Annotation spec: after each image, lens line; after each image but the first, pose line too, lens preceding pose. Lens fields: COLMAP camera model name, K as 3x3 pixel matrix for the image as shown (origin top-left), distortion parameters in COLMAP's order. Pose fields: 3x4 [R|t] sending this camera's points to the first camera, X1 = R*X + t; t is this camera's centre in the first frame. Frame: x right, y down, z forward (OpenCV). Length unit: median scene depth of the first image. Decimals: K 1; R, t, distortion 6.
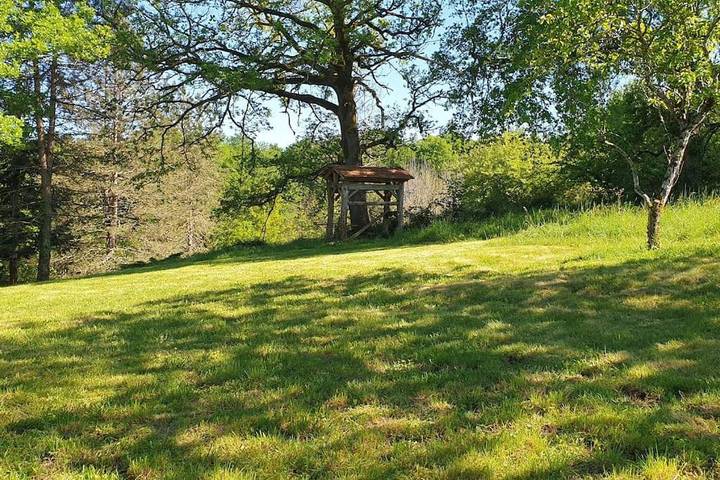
lens RADIAL K [[824.8, 0, 360.0], [0, 824.8, 240.0], [0, 0, 1]] dist [0.029966, 0.008238]
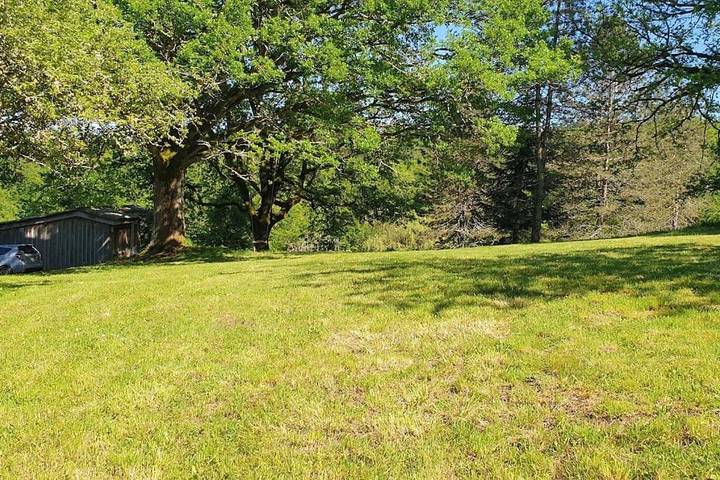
lens RADIAL K [[824.8, 0, 360.0], [0, 824.8, 240.0], [0, 0, 1]] dist [0.029966, 0.008238]
pose [[0.824175, 0.049573, -0.564162, 0.105574], [-0.037699, 0.998754, 0.032687, 0.007353], [0.565079, -0.005671, 0.825017, -0.189813]]
